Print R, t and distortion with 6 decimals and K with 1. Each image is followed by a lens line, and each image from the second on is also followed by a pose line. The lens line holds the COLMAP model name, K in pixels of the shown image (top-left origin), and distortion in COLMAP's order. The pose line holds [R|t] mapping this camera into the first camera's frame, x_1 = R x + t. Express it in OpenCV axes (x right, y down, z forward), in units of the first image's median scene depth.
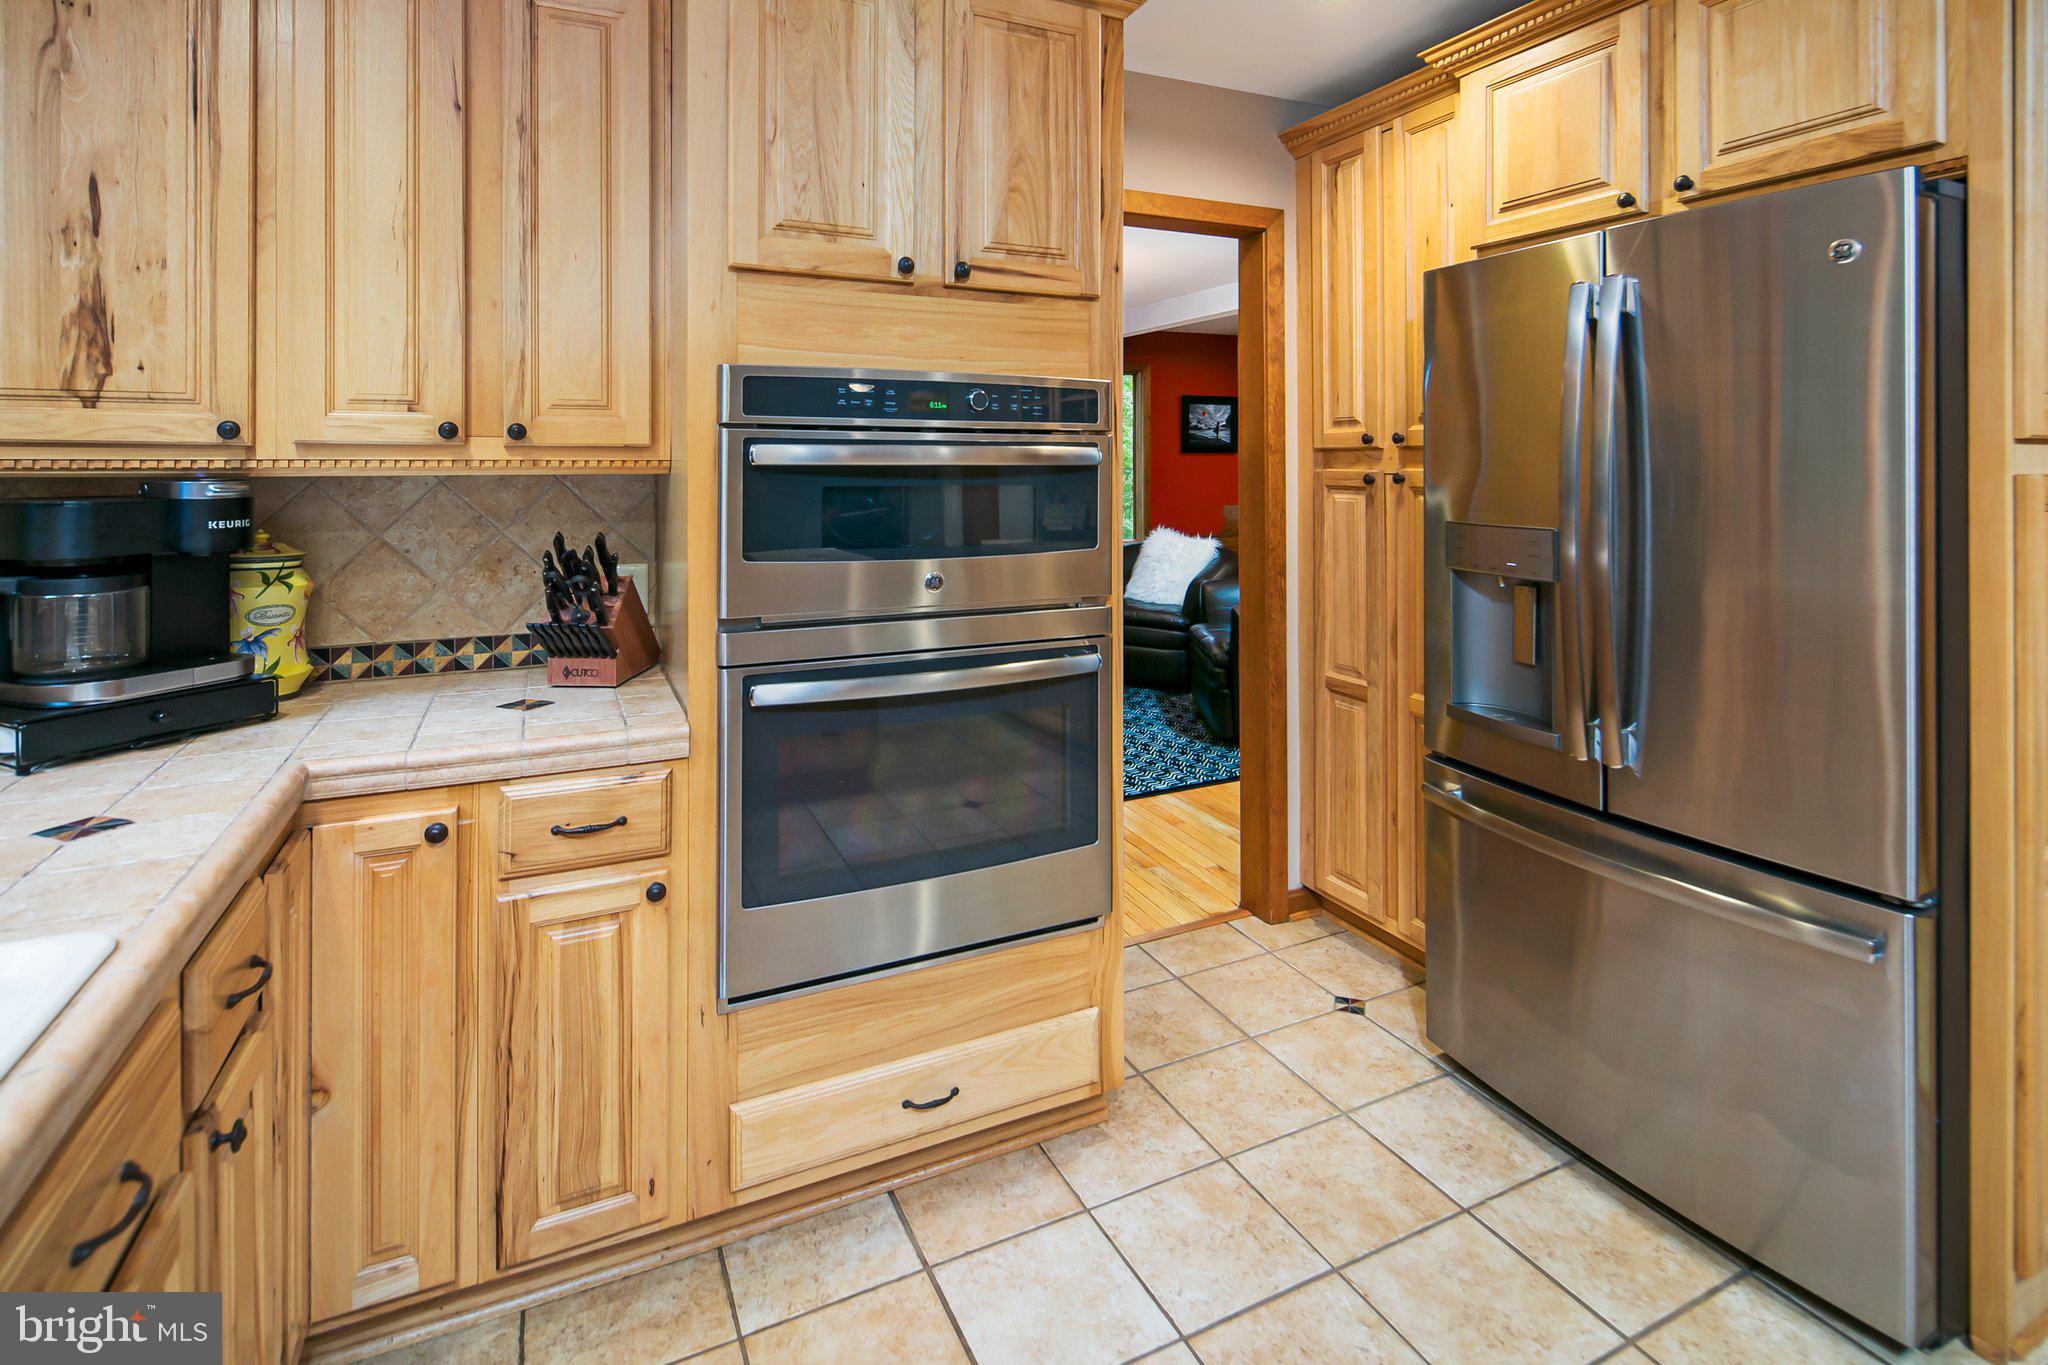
lens RADIAL K [[1007.8, 0, 1036.1], [0, 1007.8, 481.8], [0, 0, 1]] dist [0.005921, -0.001690]
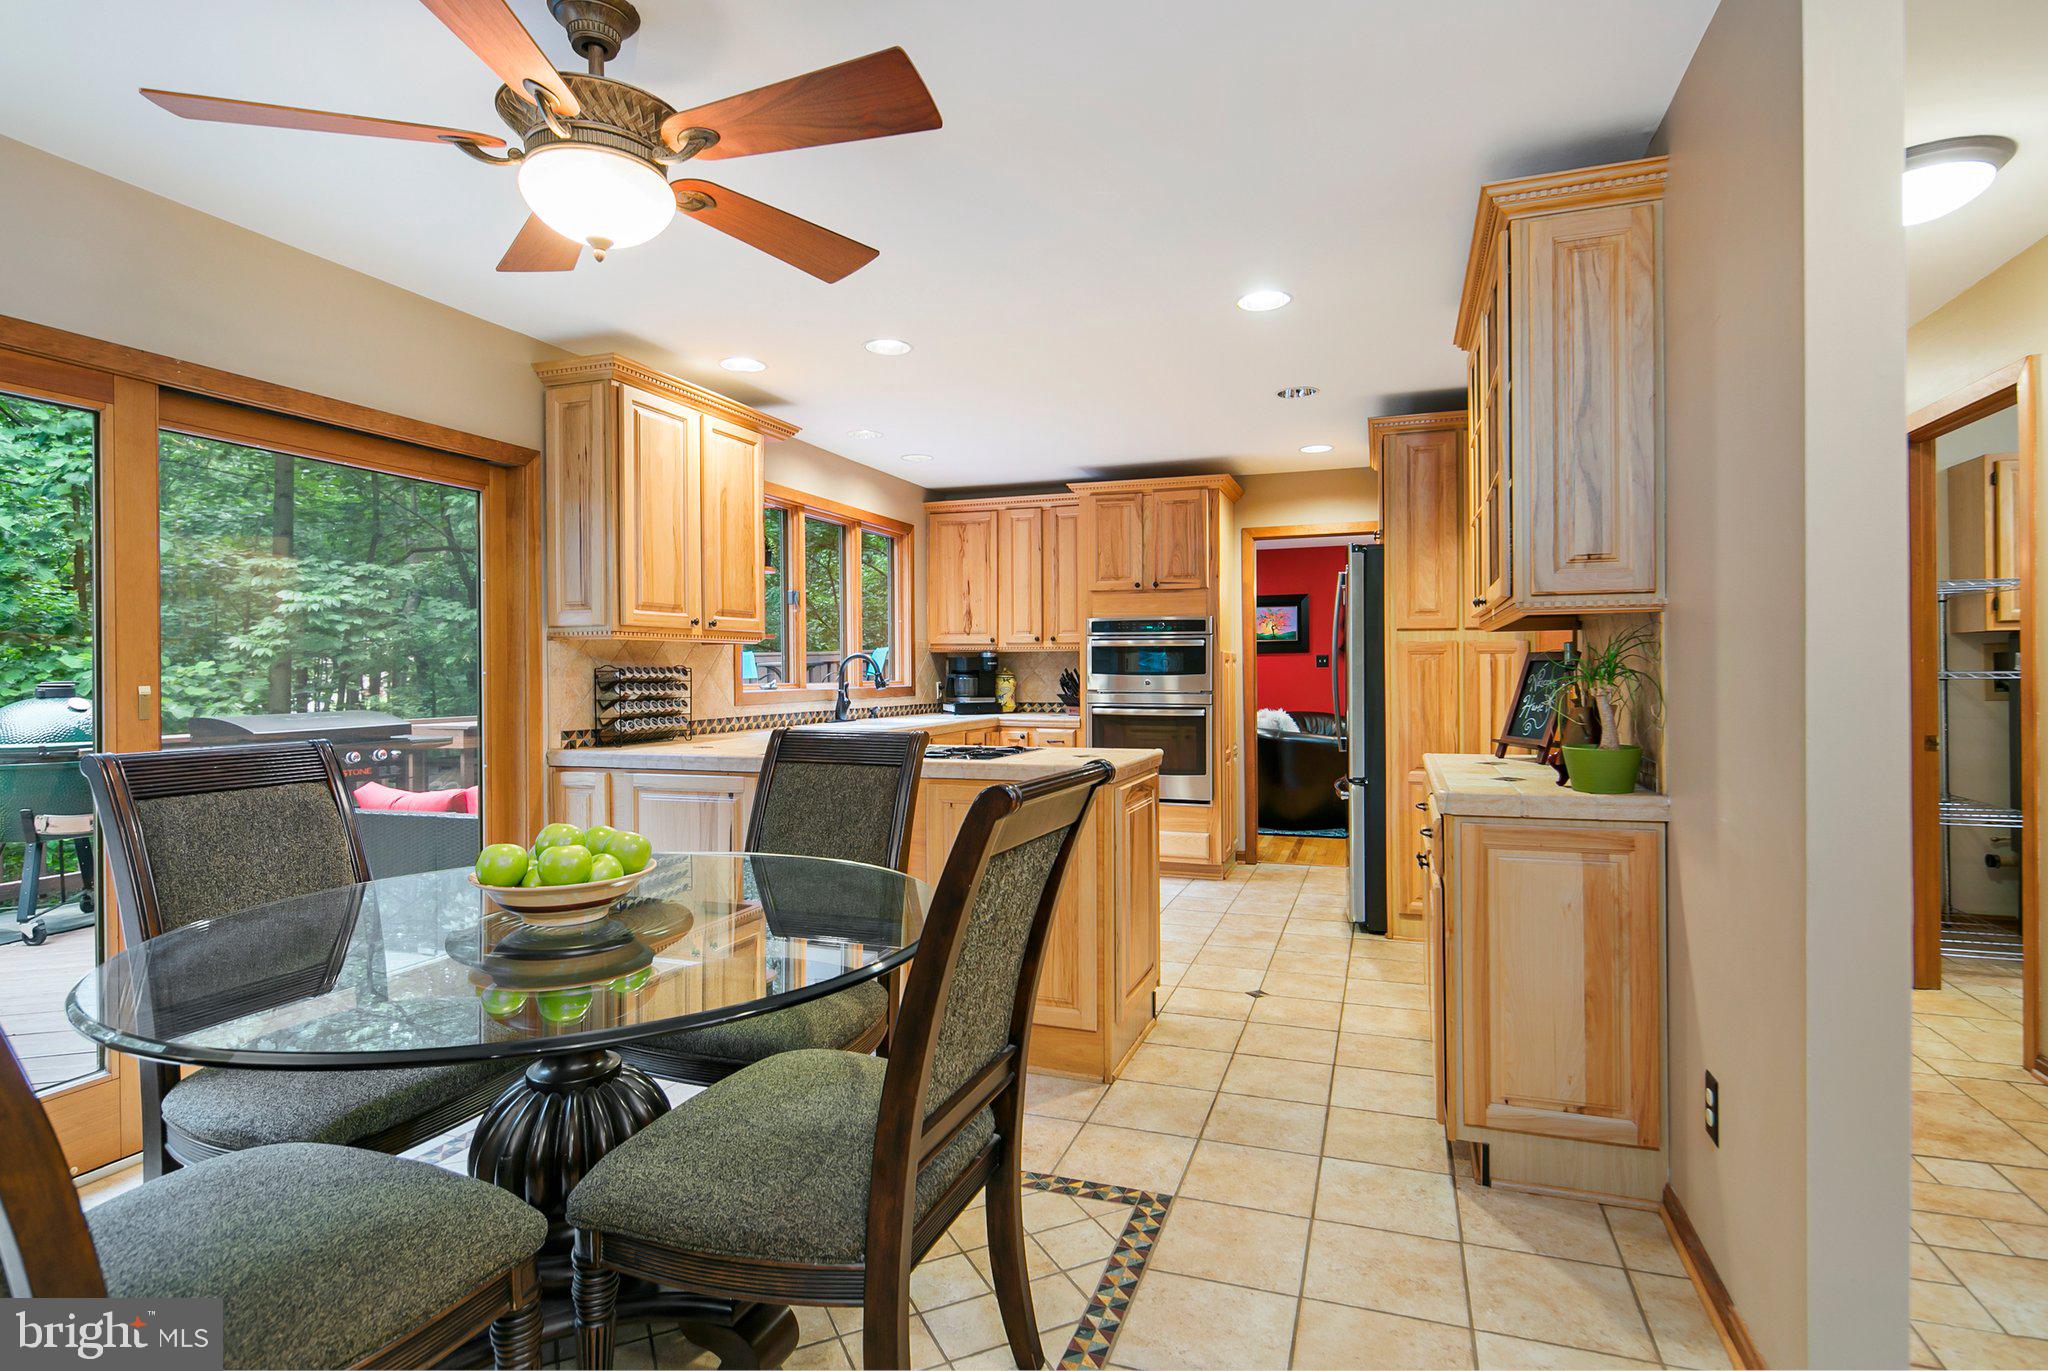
lens RADIAL K [[1007.8, 0, 1029.6], [0, 1007.8, 672.6], [0, 0, 1]] dist [0.005921, -0.001690]
pose [[0.693123, 0.001574, -0.720818, 2.059997], [-0.009905, 0.999924, -0.007341, 0.099917], [0.720752, 0.012227, 0.693085, -1.566042]]
